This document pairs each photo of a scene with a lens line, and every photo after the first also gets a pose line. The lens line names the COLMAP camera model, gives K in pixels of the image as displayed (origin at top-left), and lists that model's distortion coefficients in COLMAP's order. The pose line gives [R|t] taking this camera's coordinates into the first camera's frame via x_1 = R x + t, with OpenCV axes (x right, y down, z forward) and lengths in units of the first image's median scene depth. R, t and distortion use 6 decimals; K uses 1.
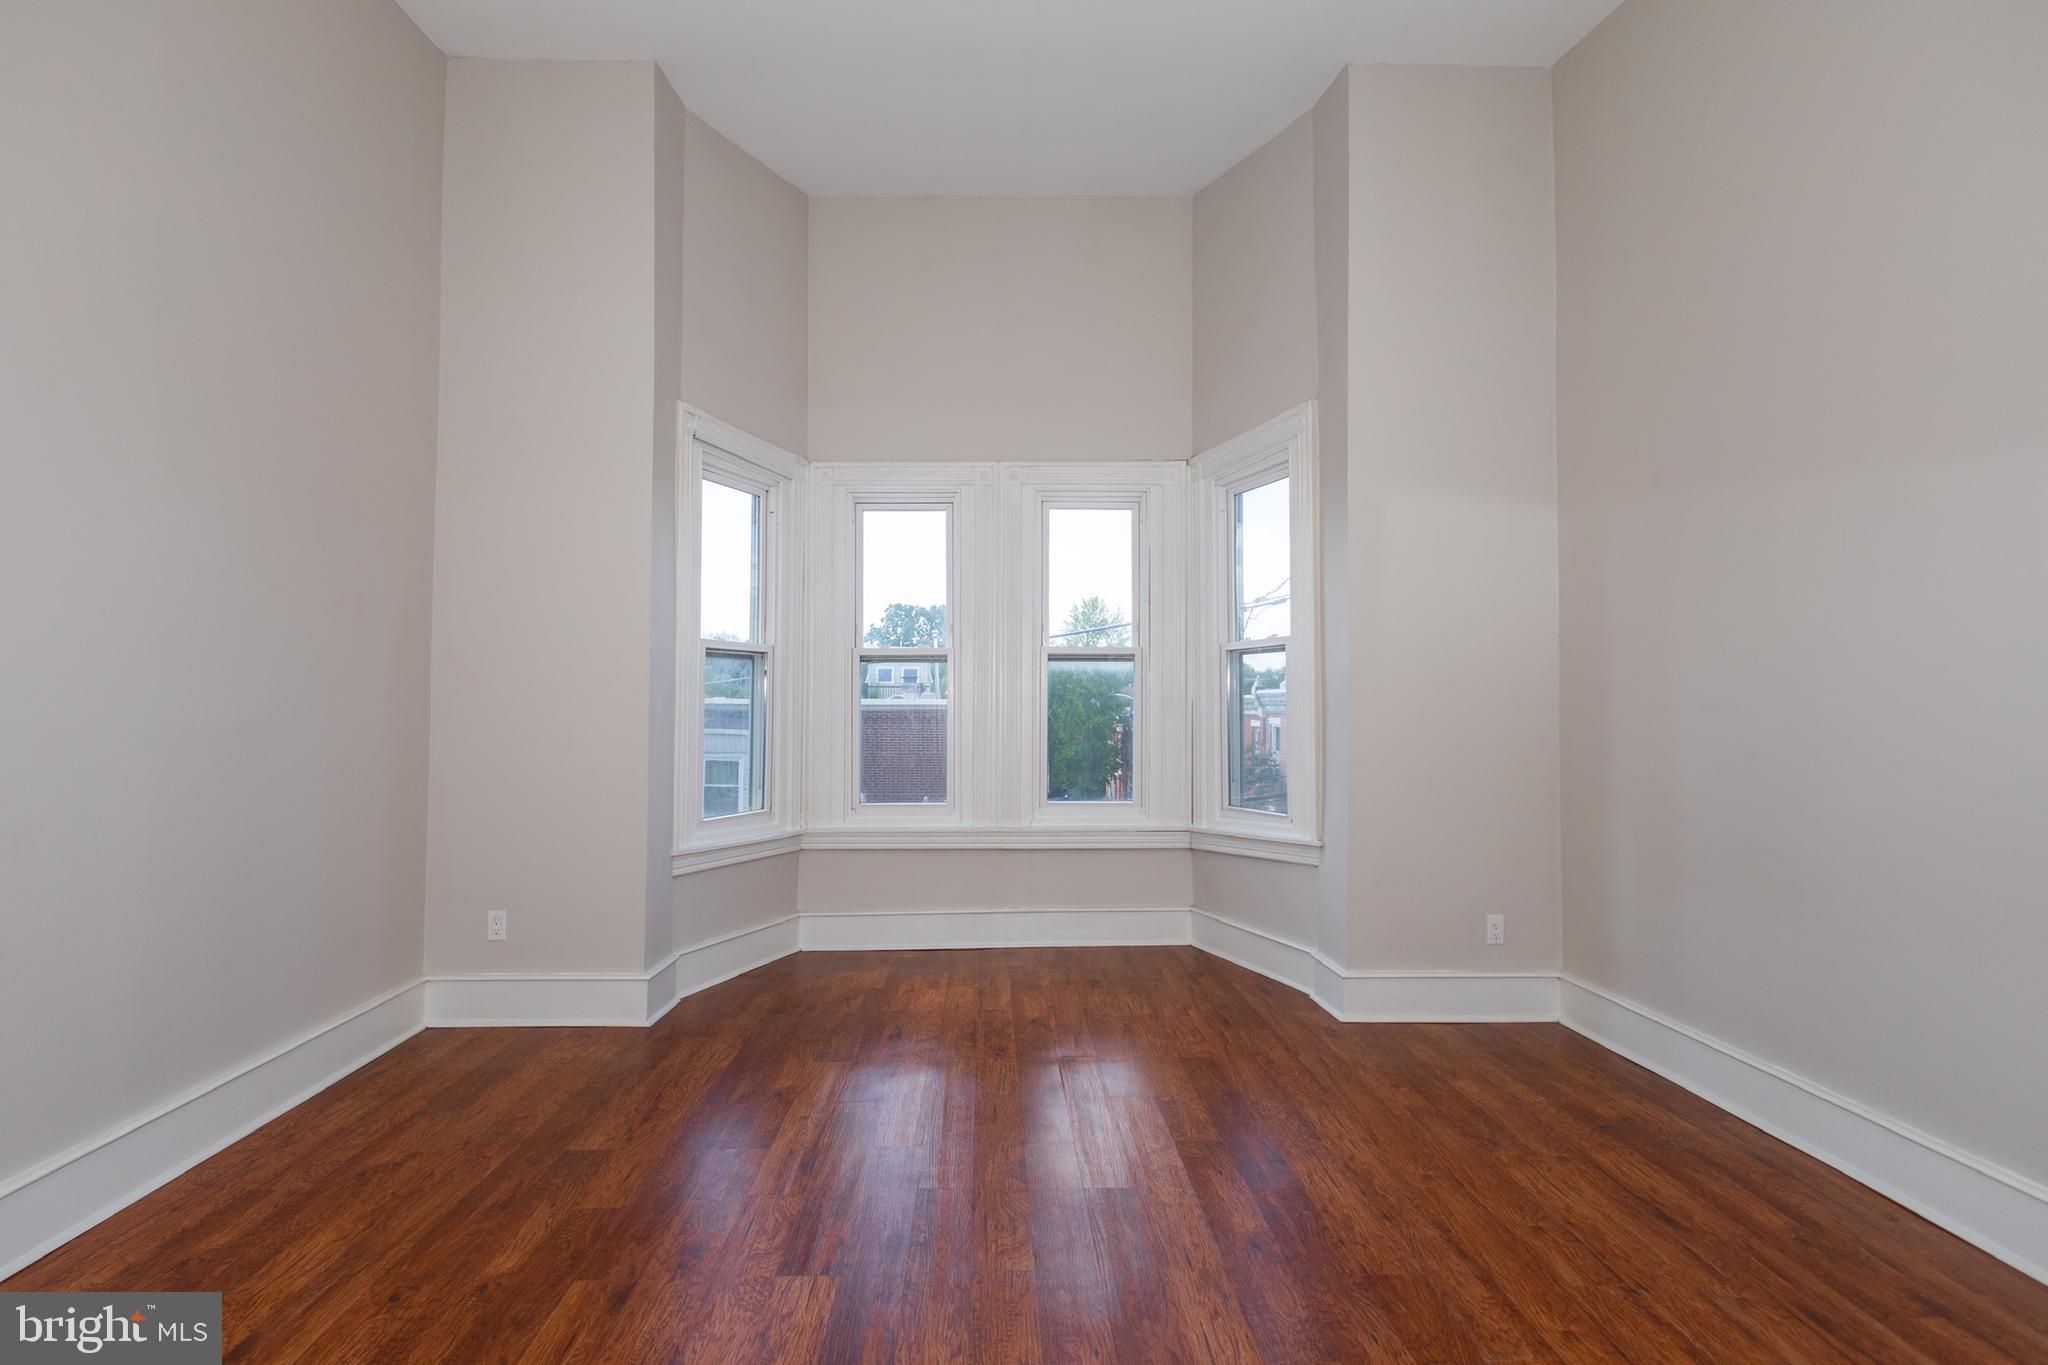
lens RADIAL K [[935.4, 0, 1014.8], [0, 935.4, 683.1], [0, 0, 1]] dist [0.014562, -0.004766]
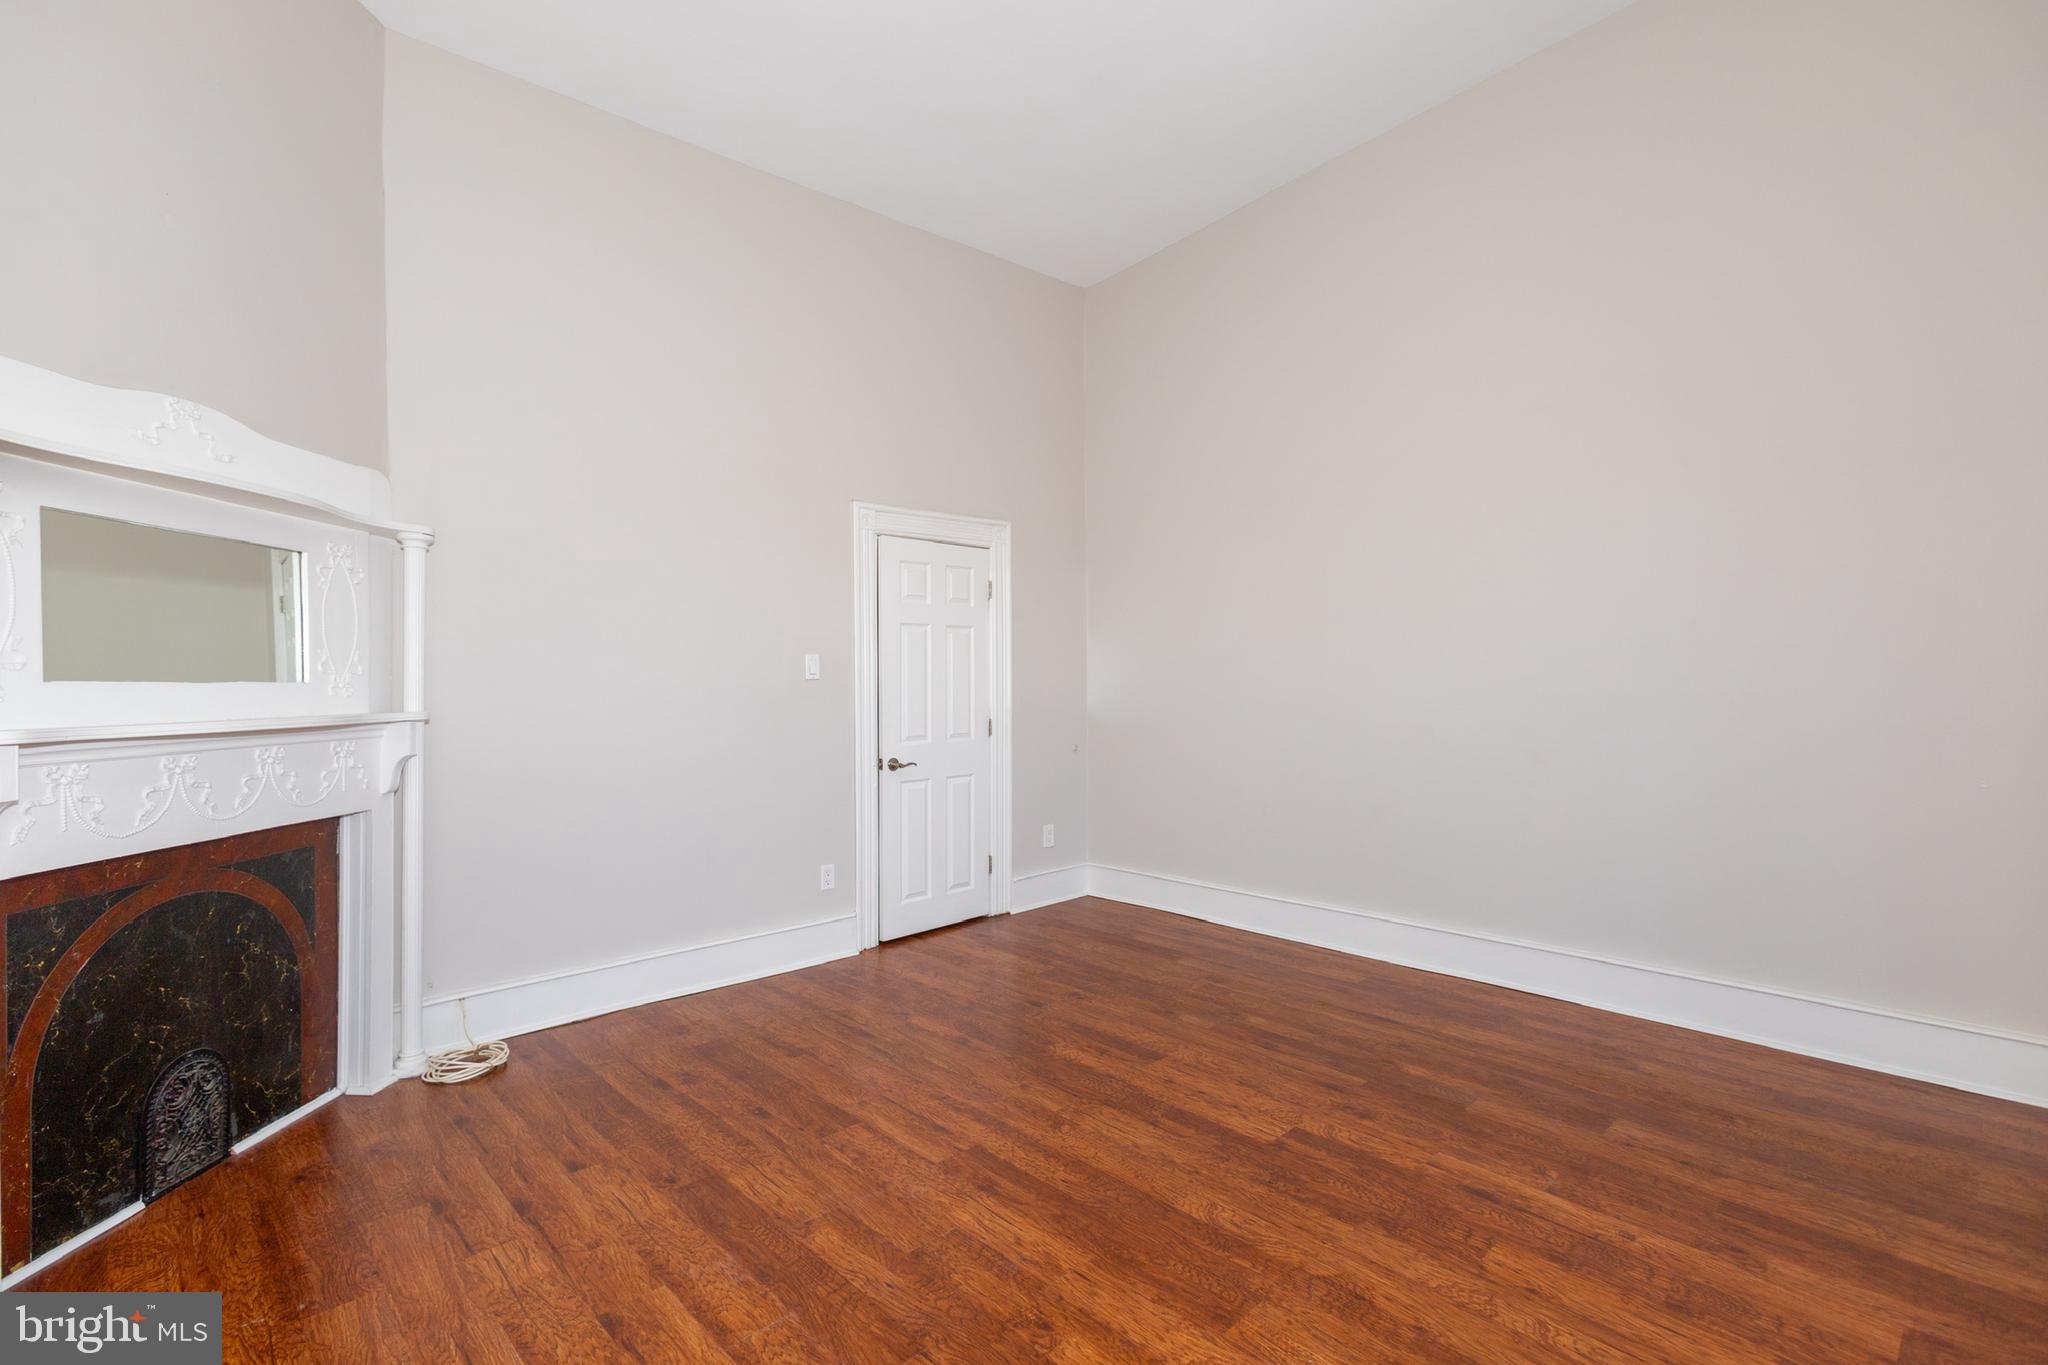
lens RADIAL K [[936.7, 0, 1012.7], [0, 936.7, 679.5], [0, 0, 1]] dist [0.014848, -0.004767]
pose [[-0.752918, 0.004844, -0.658096, 0.699066], [0.017452, 0.999768, -0.012607, 0.022304], [0.657882, -0.020977, -0.752828, 1.369998]]
